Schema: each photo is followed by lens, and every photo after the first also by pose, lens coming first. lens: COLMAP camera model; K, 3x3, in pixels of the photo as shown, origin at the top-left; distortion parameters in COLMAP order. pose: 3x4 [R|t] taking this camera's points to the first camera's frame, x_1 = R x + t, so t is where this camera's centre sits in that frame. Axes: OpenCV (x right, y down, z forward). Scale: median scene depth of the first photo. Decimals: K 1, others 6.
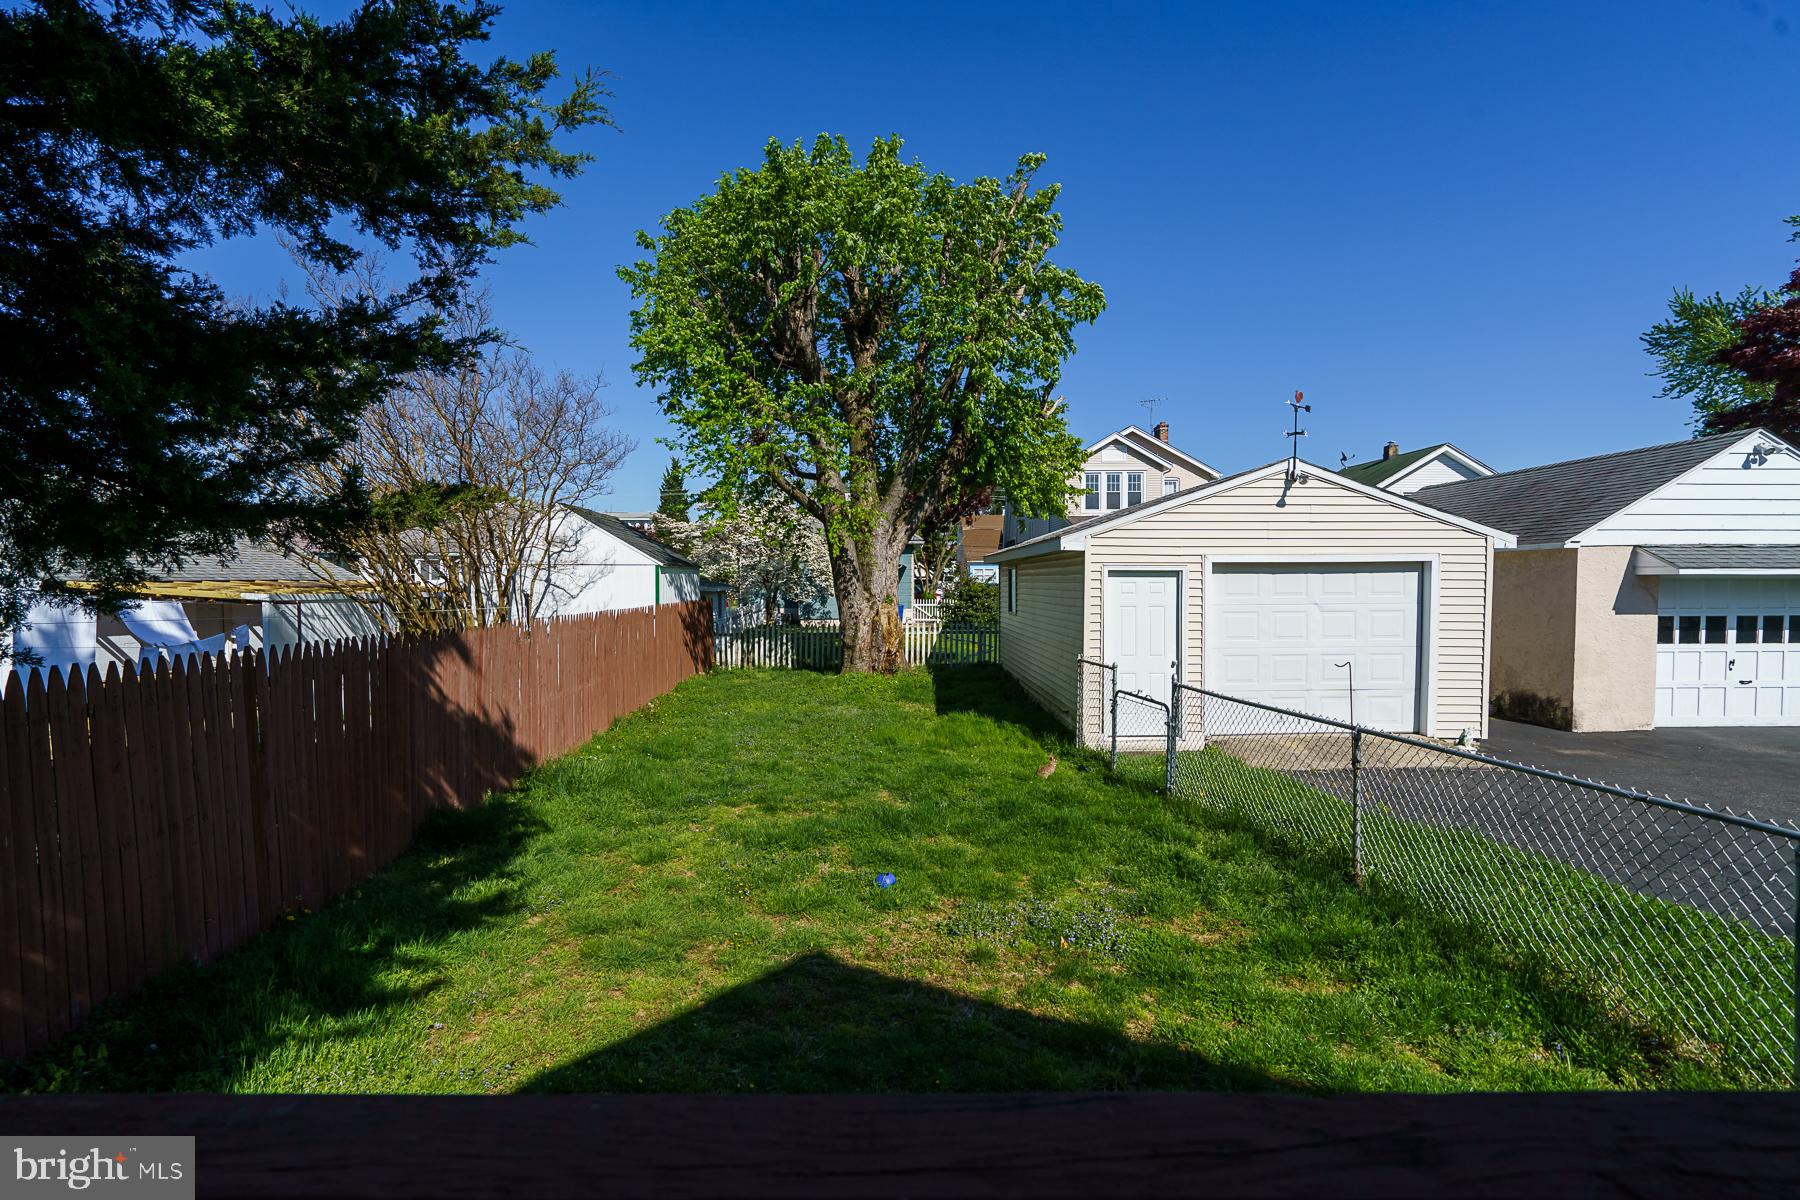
lens RADIAL K [[819.2, 0, 898.8], [0, 819.2, 591.5], [0, 0, 1]] dist [-0.001641, 0.001587]
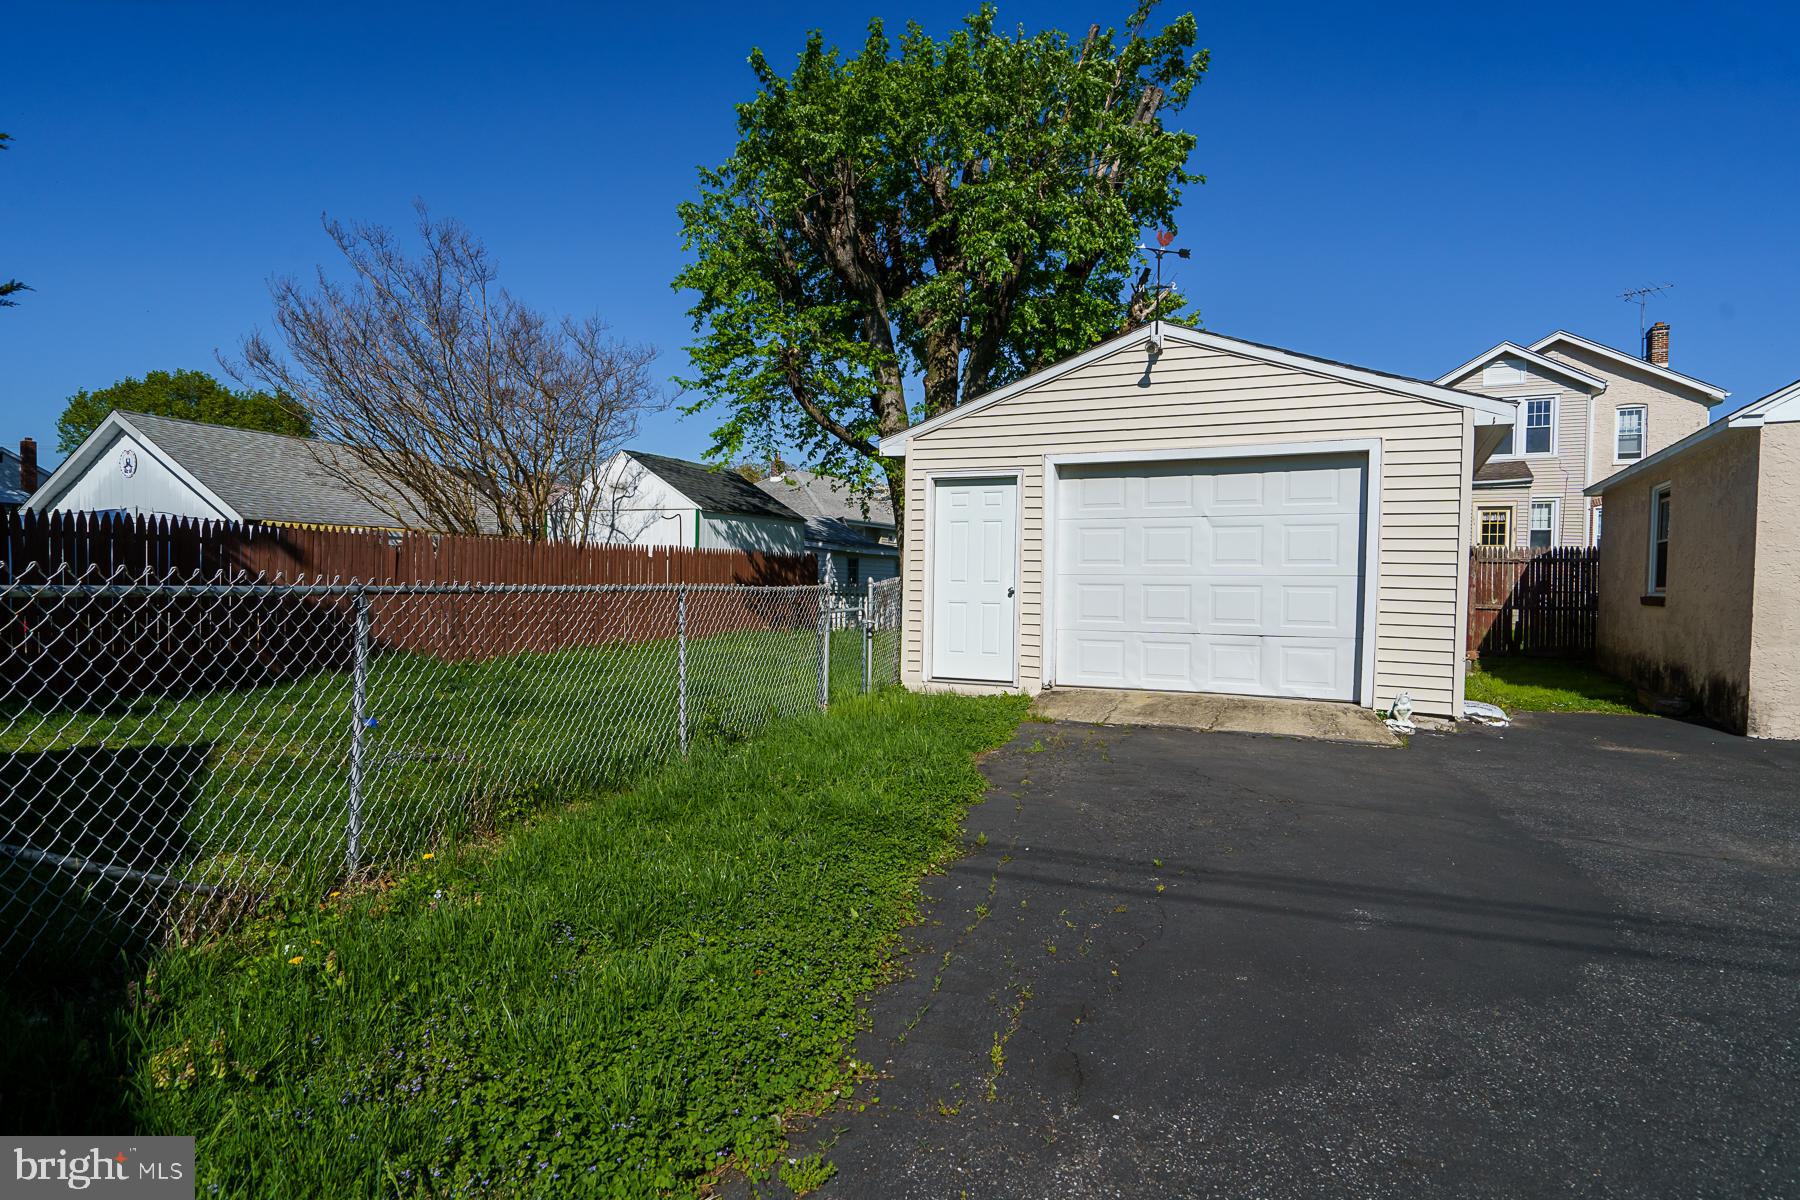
lens RADIAL K [[992.9, 0, 898.3], [0, 992.9, 608.0], [0, 0, 1]] dist [0.008050, -0.000360]
pose [[0.885426, 0.027631, -0.463958, 0.684627], [-0.023009, 0.999613, 0.015621, 0.090374], [0.464210, -0.003156, 0.885719, 0.076318]]
